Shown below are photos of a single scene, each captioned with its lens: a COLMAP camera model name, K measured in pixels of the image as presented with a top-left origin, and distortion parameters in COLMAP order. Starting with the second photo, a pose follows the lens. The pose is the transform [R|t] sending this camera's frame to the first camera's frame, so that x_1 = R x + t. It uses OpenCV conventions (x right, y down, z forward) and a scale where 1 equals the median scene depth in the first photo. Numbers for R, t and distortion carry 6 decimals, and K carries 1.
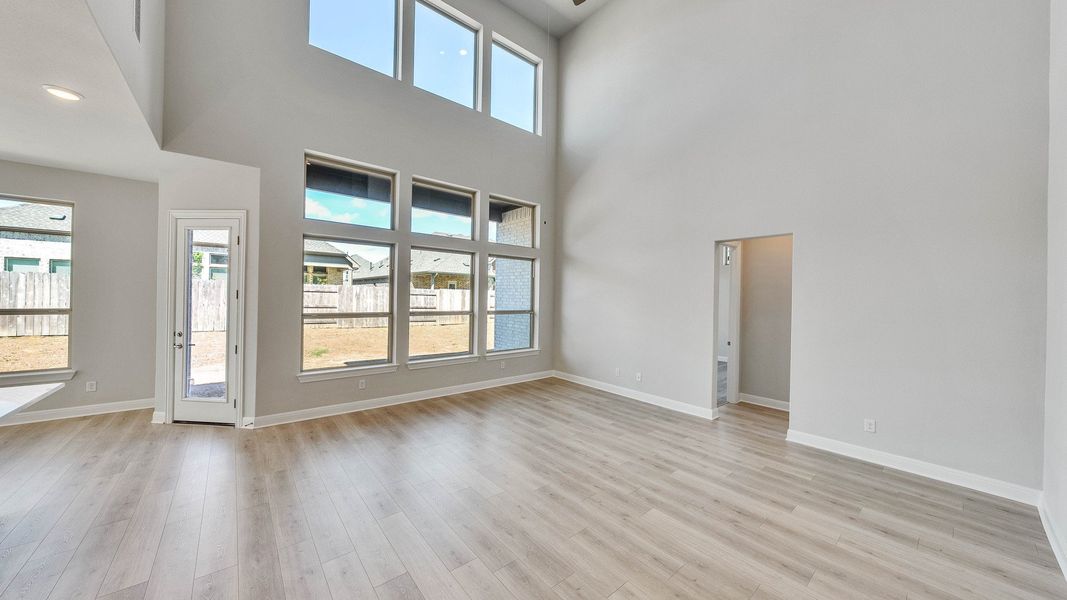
lens RADIAL K [[364.2, 0, 527.6], [0, 364.2, 296.7], [0, 0, 1]] dist [0.001117, 0.000152]
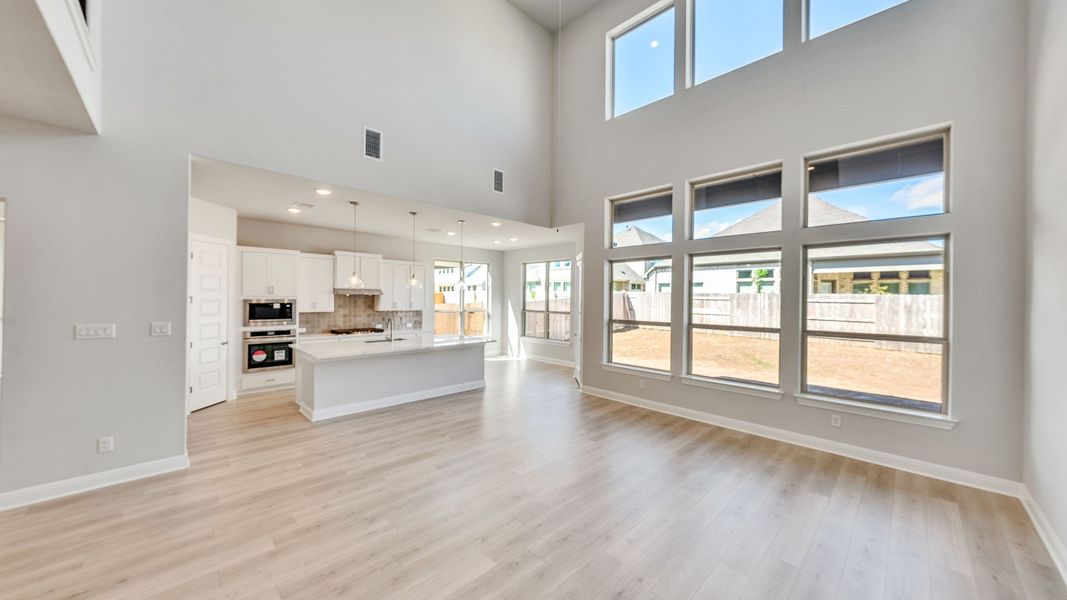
lens RADIAL K [[364.2, 0, 524.4], [0, 364.2, 296.0], [0, 0, 1]] dist [0.001117, 0.000152]
pose [[0.075096, -0.022046, -0.996933, 0.677838], [-0.012023, 0.999663, -0.023012, -0.002242], [0.997104, 0.013714, 0.074805, 0.570646]]
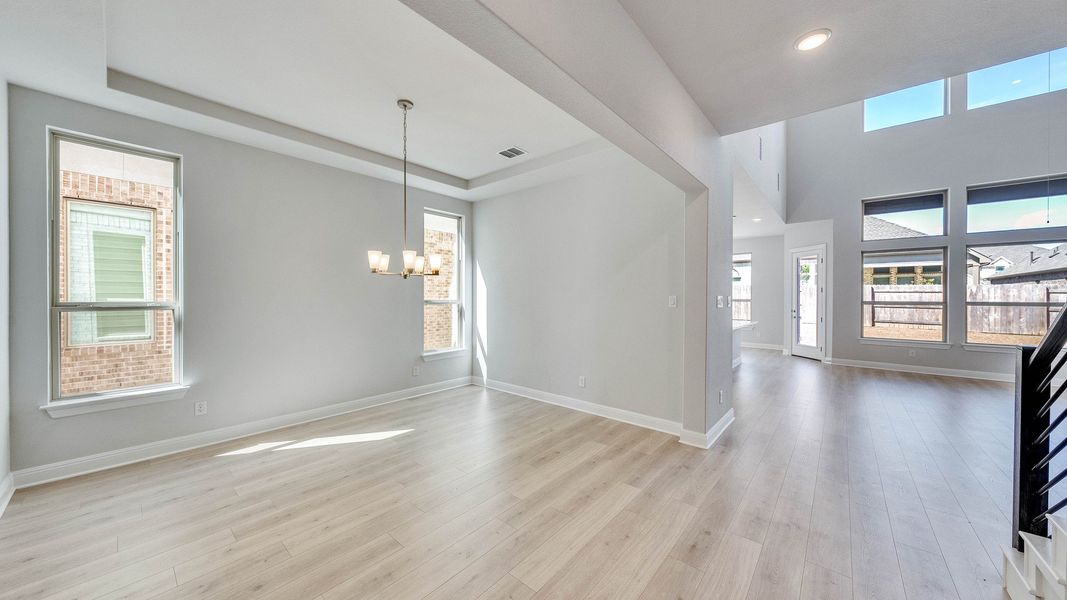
lens RADIAL K [[364.2, 0, 538.3], [0, 364.2, 298.7], [0, 0, 1]] dist [0.001117, 0.000152]
pose [[0.194853, -0.010921, -0.980772, 0.639705], [-0.000958, 0.999935, -0.011325, 0.053238], [0.980832, 0.003146, 0.194830, -0.669673]]
